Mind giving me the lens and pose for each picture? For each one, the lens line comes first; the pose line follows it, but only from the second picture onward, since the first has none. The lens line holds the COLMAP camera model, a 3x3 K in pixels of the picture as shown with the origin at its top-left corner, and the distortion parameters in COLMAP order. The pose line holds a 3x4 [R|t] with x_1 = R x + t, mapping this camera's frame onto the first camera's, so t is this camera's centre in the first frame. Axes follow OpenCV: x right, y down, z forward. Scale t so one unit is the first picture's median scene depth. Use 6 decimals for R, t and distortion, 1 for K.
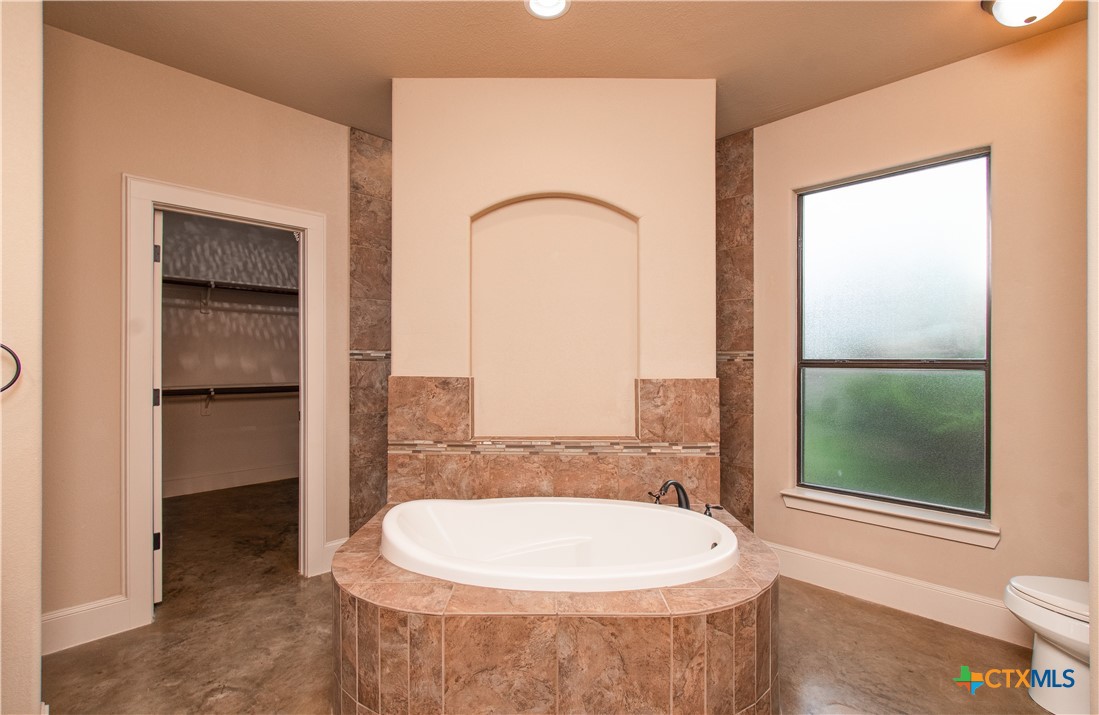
lens RADIAL K [[492.3, 0, 545.1], [0, 492.3, 358.9], [0, 0, 1]] dist [-0.000910, -0.000545]
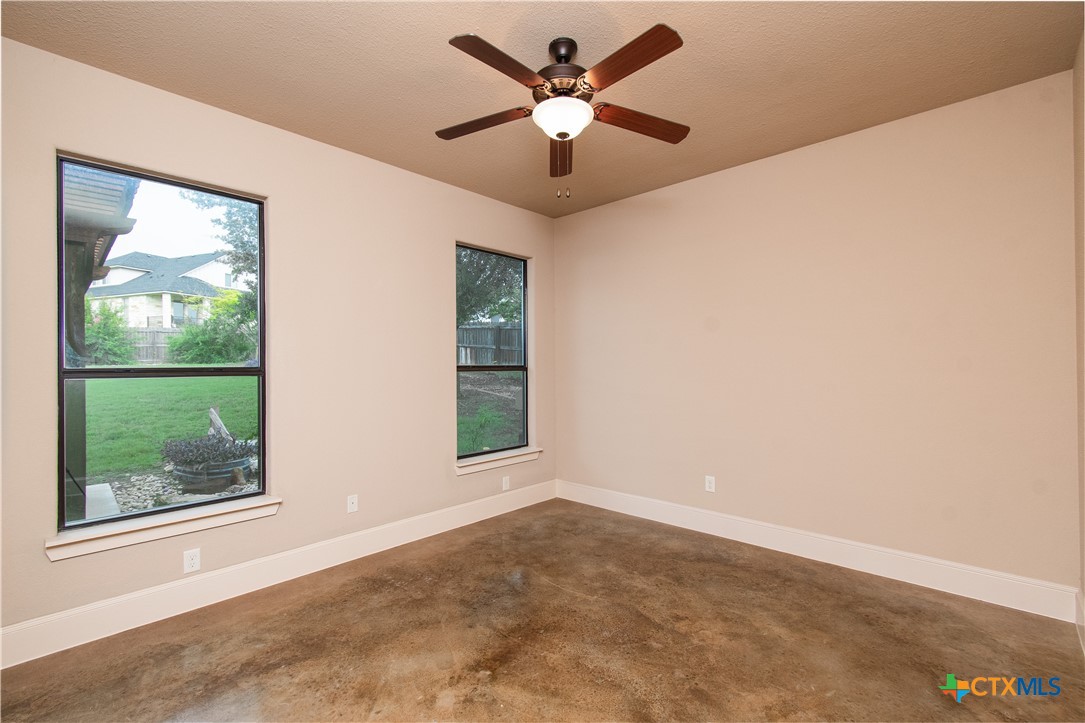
lens RADIAL K [[486.9, 0, 540.3], [0, 486.9, 363.7], [0, 0, 1]] dist [0.004678, -0.001134]
pose [[-0.033054, -0.001760, 0.999452, -0.366390], [0.001955, 0.999996, 0.001826, -0.007868], [-0.999452, 0.002014, -0.033050, 0.337165]]
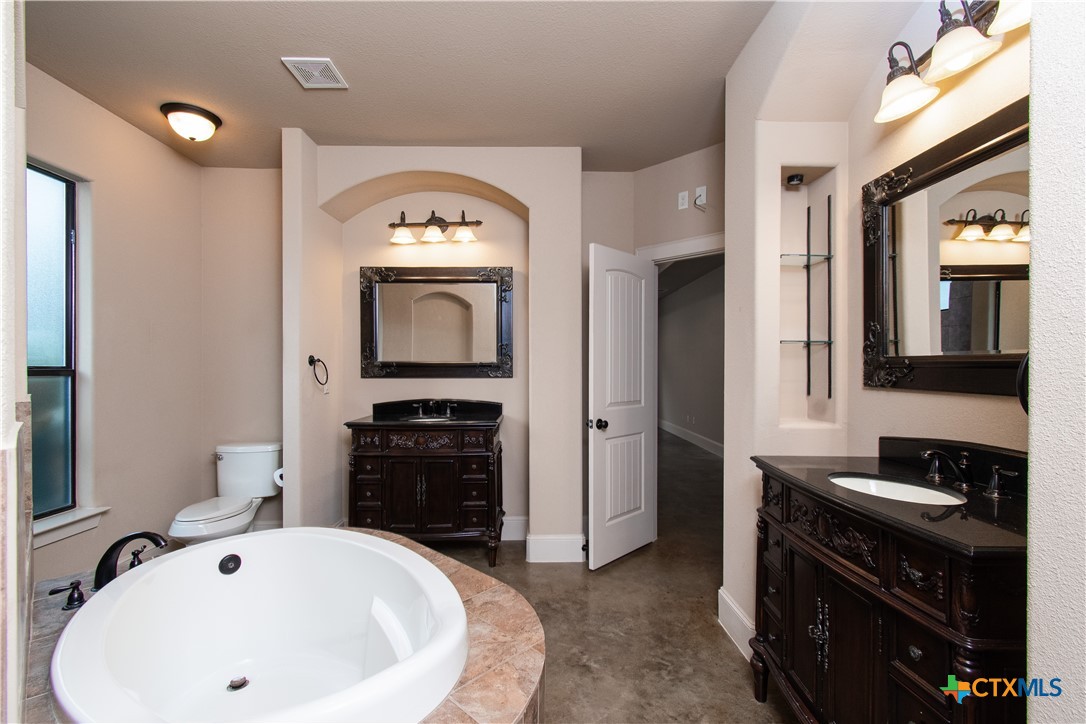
lens RADIAL K [[487.3, 0, 542.7], [0, 487.3, 367.5], [0, 0, 1]] dist [0.004678, -0.001134]
pose [[-0.714542, -0.002869, 0.699587, -0.670729], [-0.005000, 0.999987, -0.001006, 0.001006], [-0.699575, -0.004217, -0.714547, 1.093650]]
